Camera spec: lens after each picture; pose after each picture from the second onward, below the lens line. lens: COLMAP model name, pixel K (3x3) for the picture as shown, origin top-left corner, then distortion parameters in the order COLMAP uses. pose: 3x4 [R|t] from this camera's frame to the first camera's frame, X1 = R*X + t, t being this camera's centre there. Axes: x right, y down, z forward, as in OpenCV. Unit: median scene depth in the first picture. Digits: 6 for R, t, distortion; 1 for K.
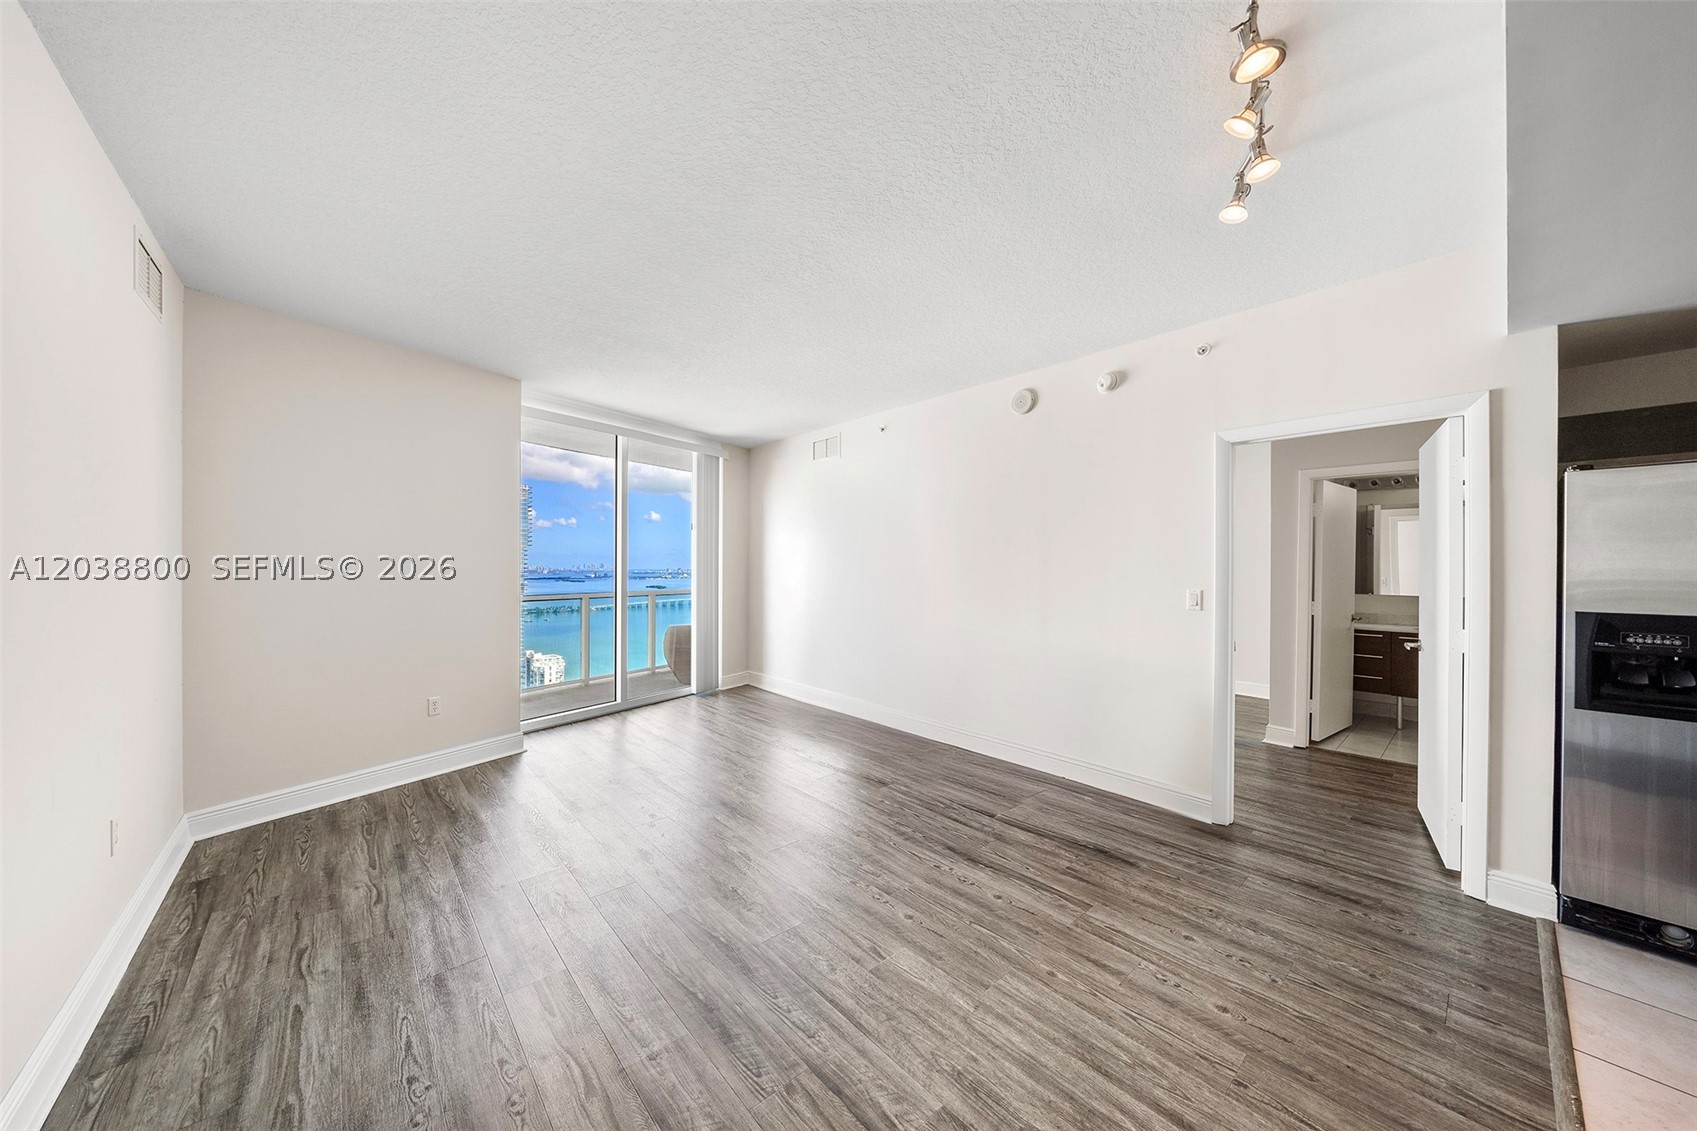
lens RADIAL K [[581.5, 0, 830.3], [0, 581.5, 563.7], [0, 0, 1]] dist [-0.001814, -0.000006]
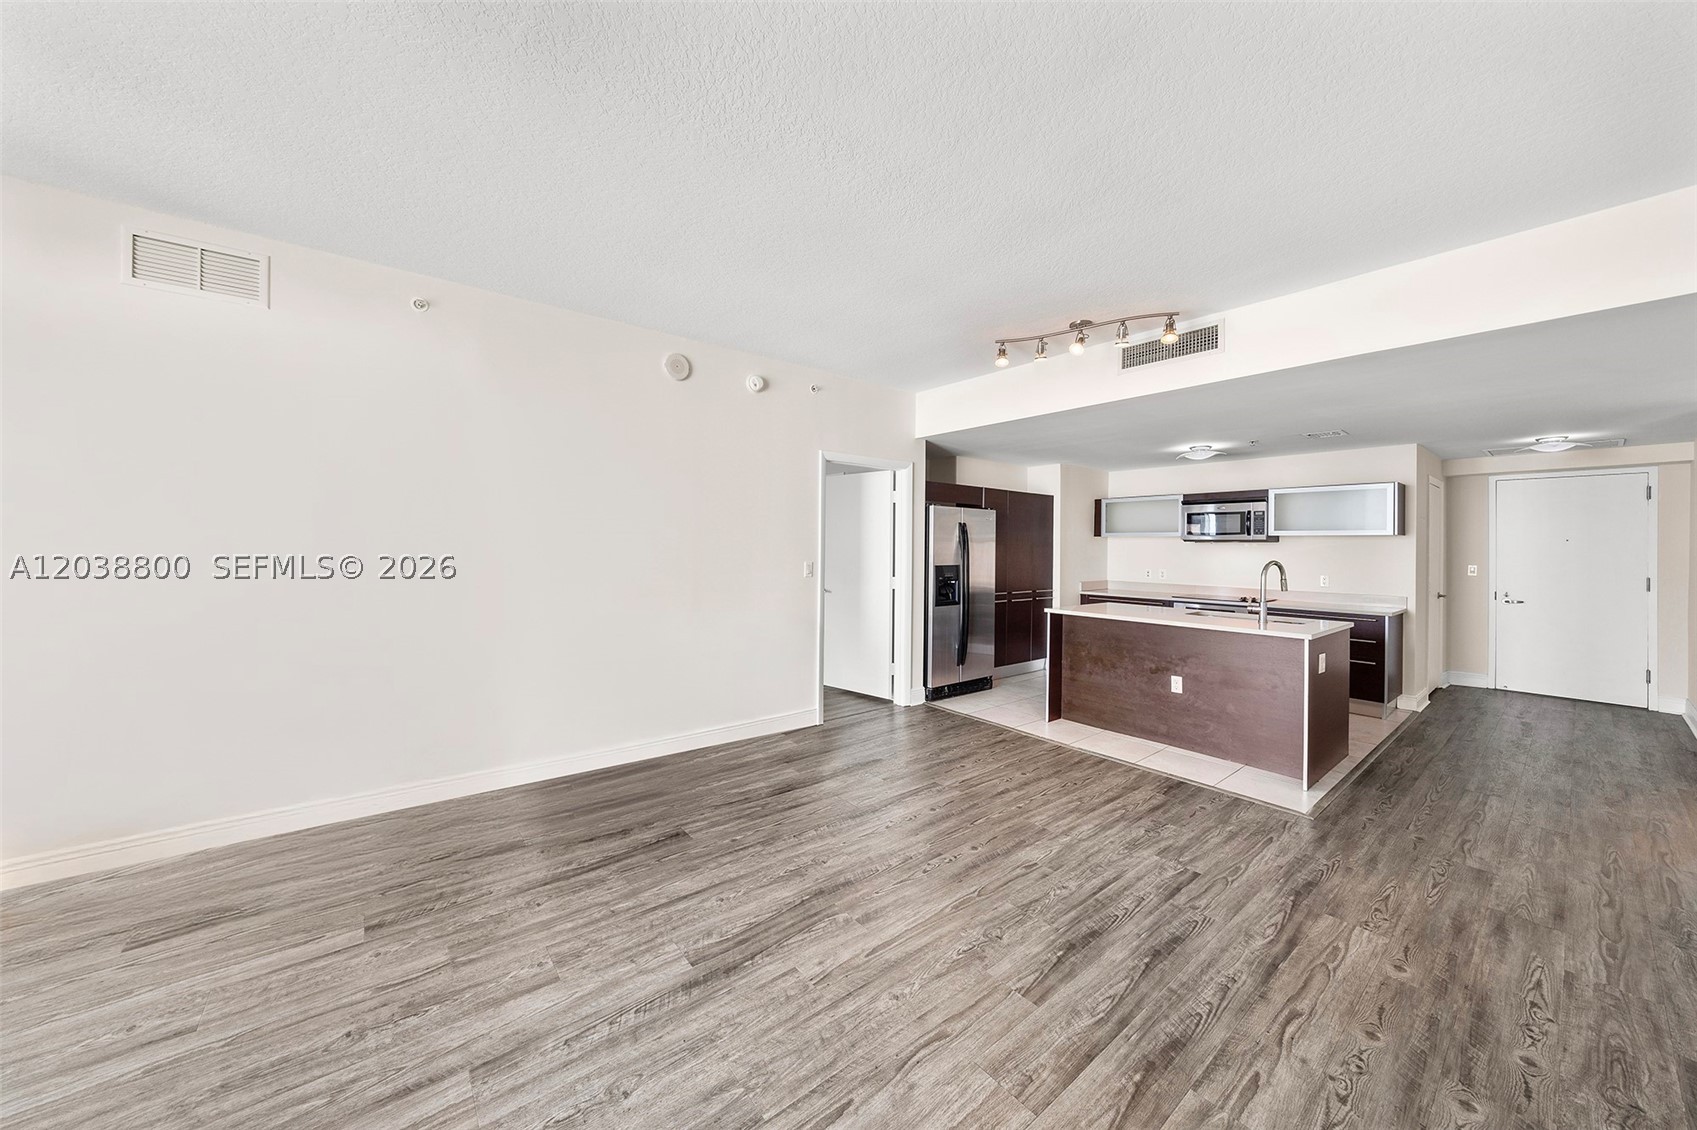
lens RADIAL K [[597.8, 0, 831.5], [0, 597.8, 542.8], [0, 0, 1]] dist [-0.001414, -0.000060]
pose [[0.037239, -0.000288, 0.999306, -0.939530], [-0.015860, 0.999874, 0.000879, -0.003280], [-0.999181, -0.015882, 0.037230, 1.091705]]
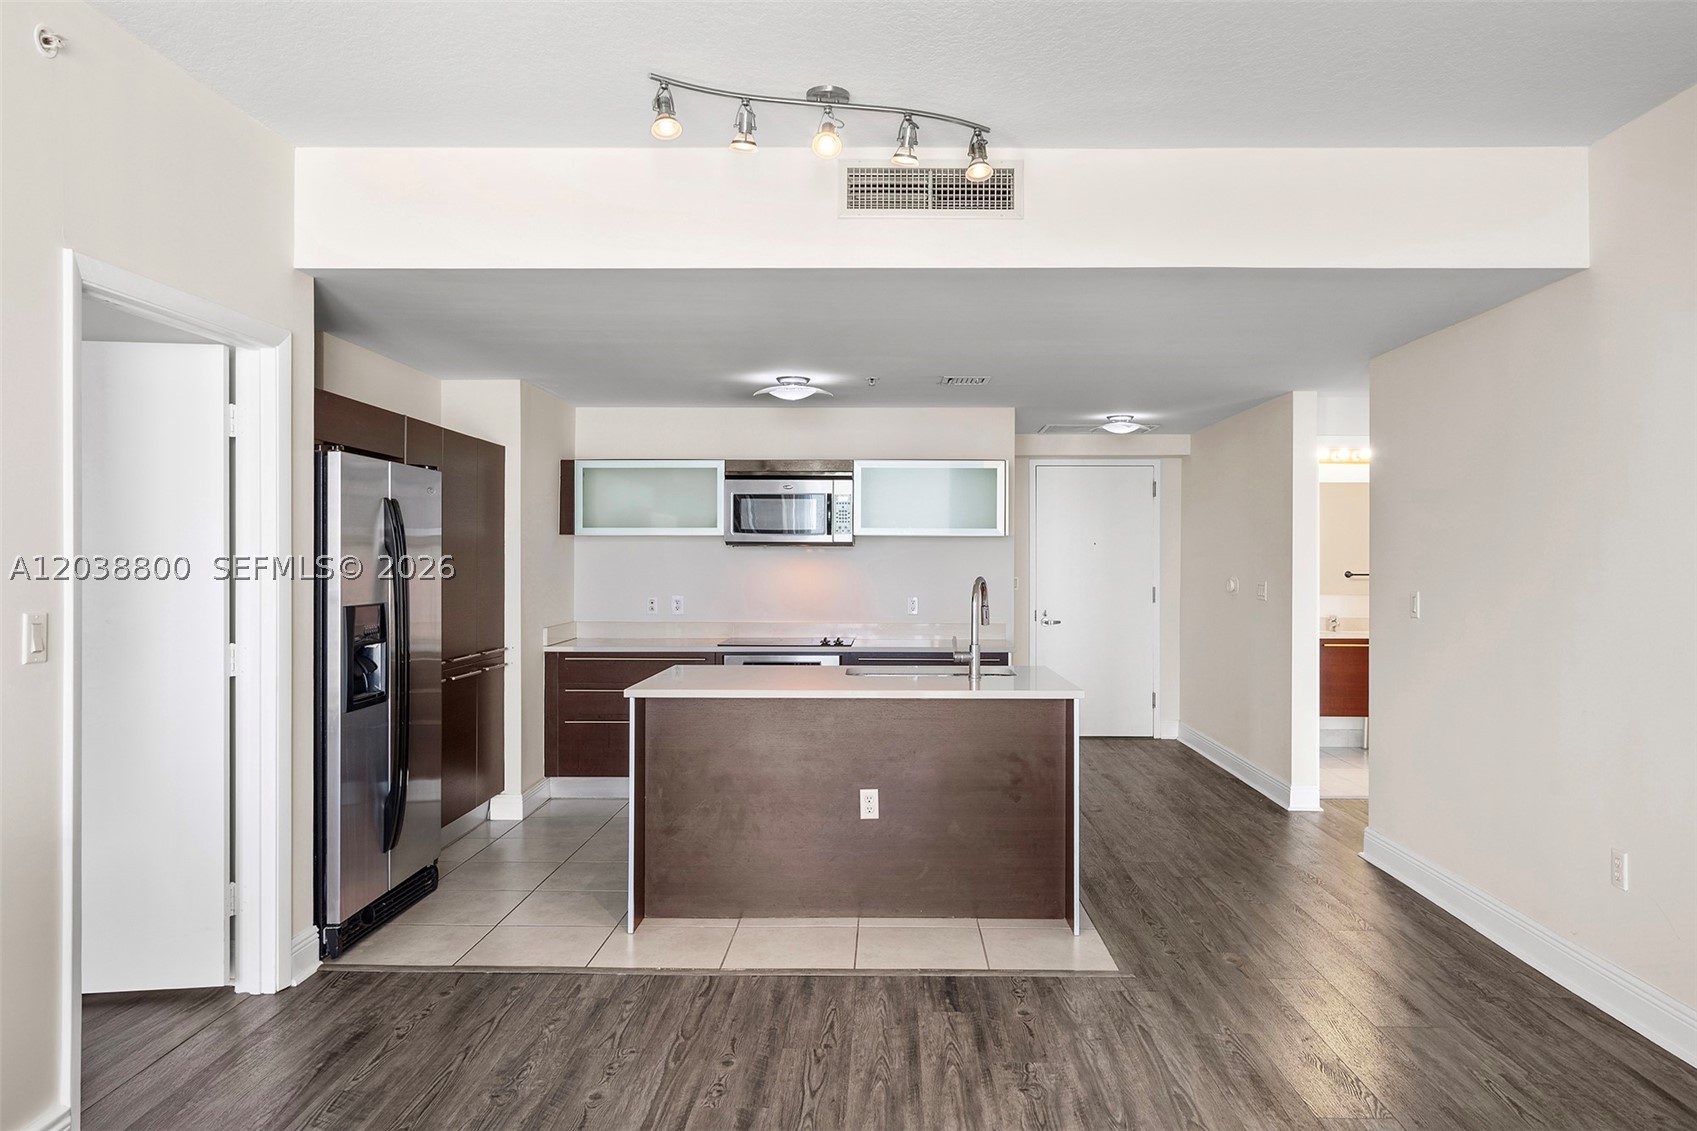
lens RADIAL K [[1153.3, 0, 881.2], [0, 1153.3, 561.6], [0, 0, 1]] dist [0.035864, -0.057253]
pose [[-0.758733, -0.007829, 0.651355, -0.440655], [-0.009028, 0.999958, 0.001503, 0.001290], [-0.651340, -0.004740, -0.758772, 1.504617]]
